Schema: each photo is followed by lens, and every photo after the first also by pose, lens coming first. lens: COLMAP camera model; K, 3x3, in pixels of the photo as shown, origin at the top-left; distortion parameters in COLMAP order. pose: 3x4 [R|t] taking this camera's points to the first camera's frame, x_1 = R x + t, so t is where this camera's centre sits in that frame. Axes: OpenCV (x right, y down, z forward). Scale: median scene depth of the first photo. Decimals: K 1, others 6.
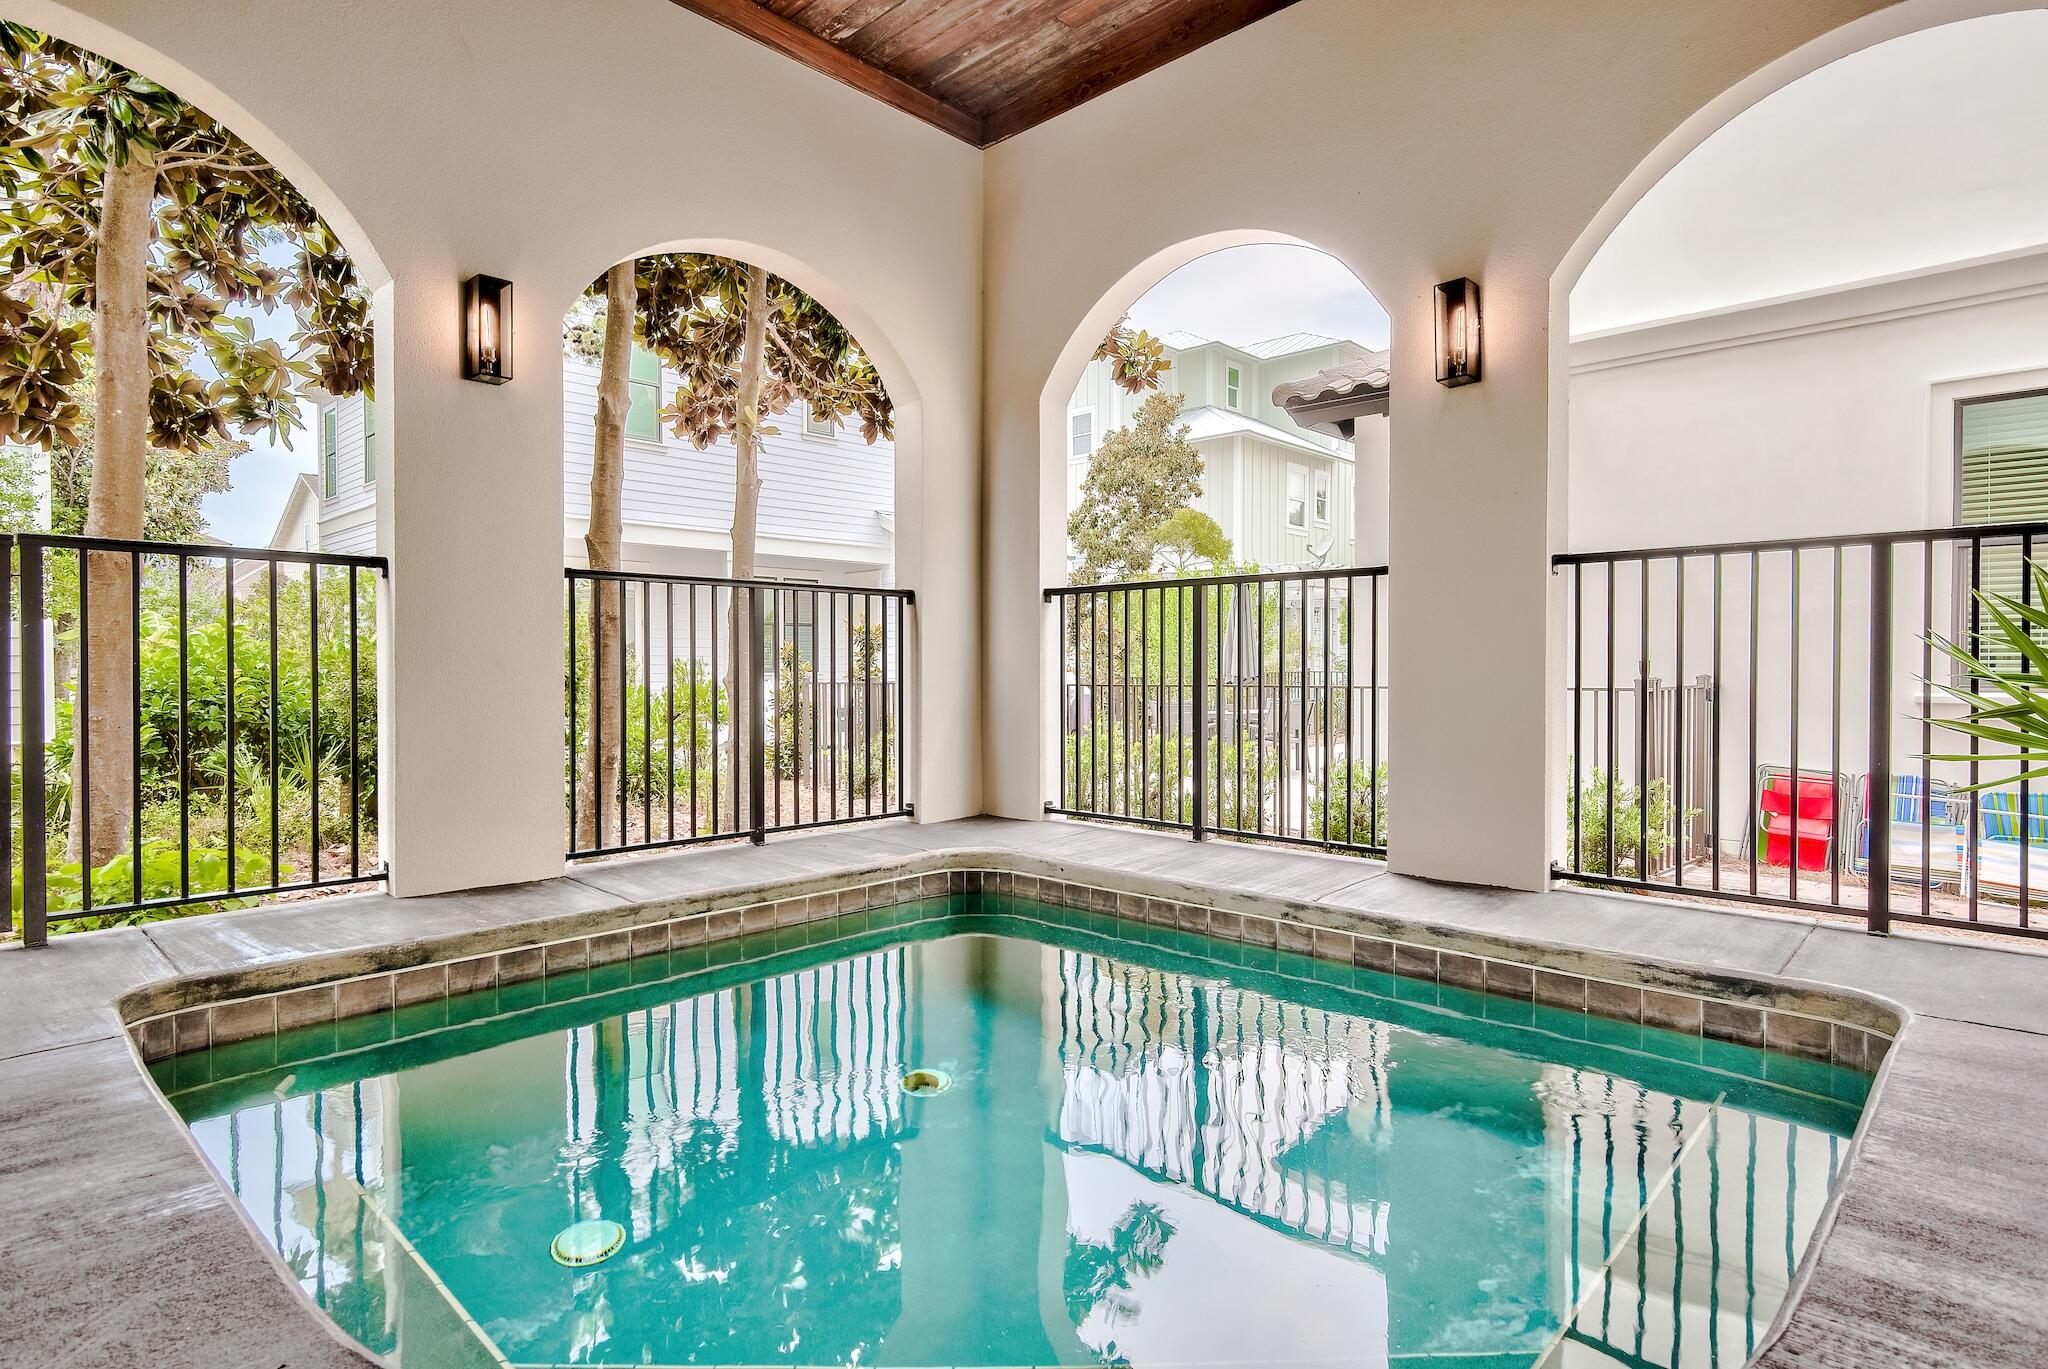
lens RADIAL K [[1079.7, 0, 1050.2], [0, 1079.7, 650.9], [0, 0, 1]] dist [0.006425, 0.000832]
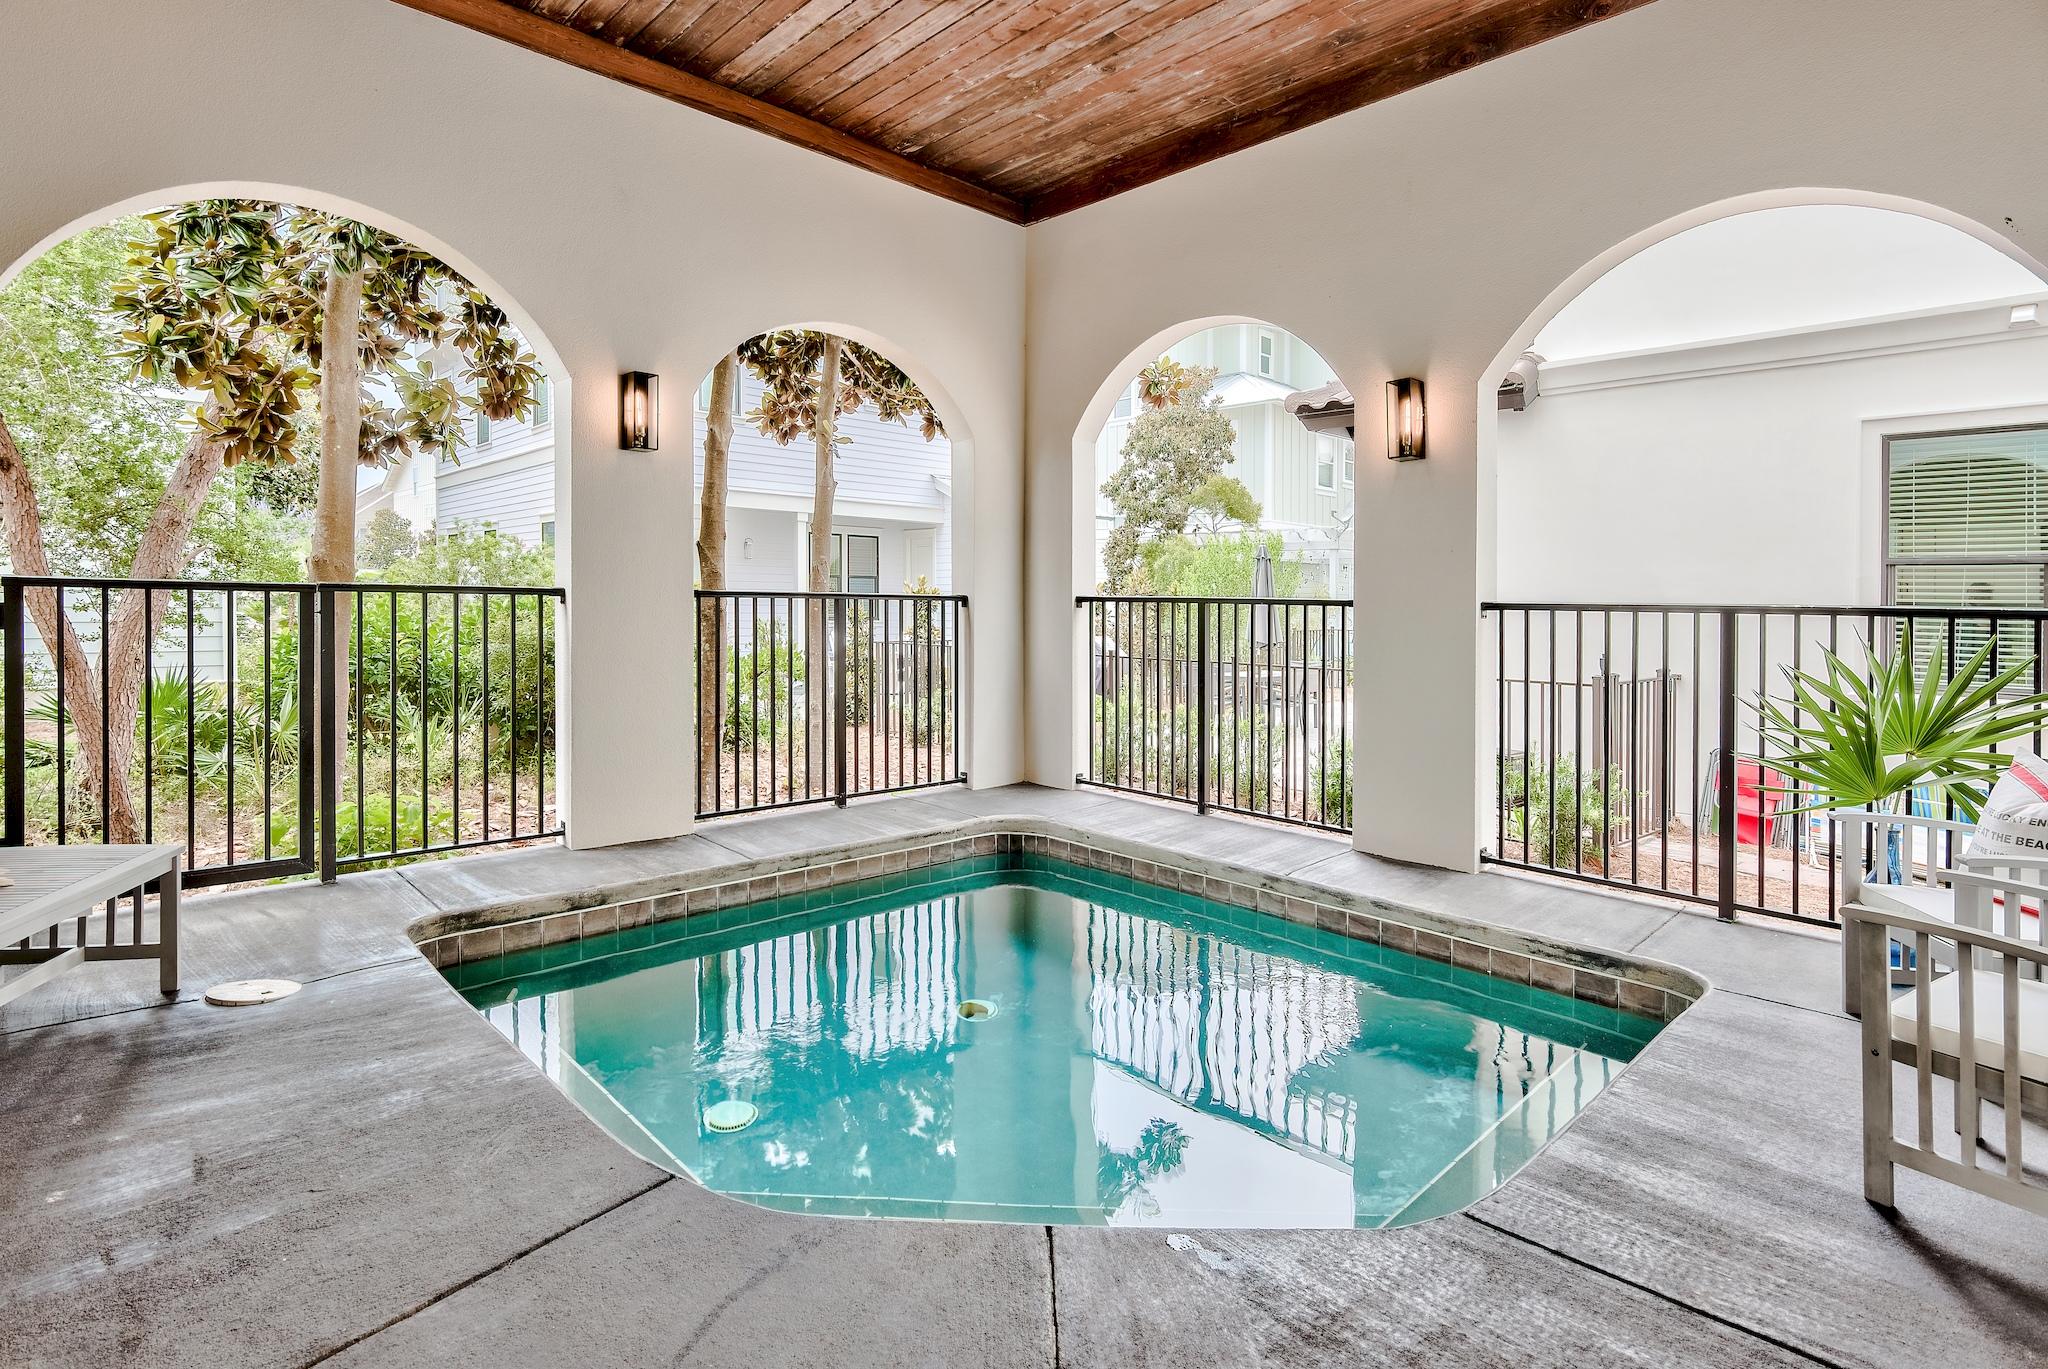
lens RADIAL K [[1029.5, 0, 1006.8], [0, 1029.5, 599.9], [0, 0, 1]] dist [0.000869, 0.000125]
pose [[0.996348, 0.002499, -0.085347, 0.018447], [-0.001688, 0.999953, 0.009567, -0.077712], [0.085366, -0.009388, 0.996305, -0.167906]]
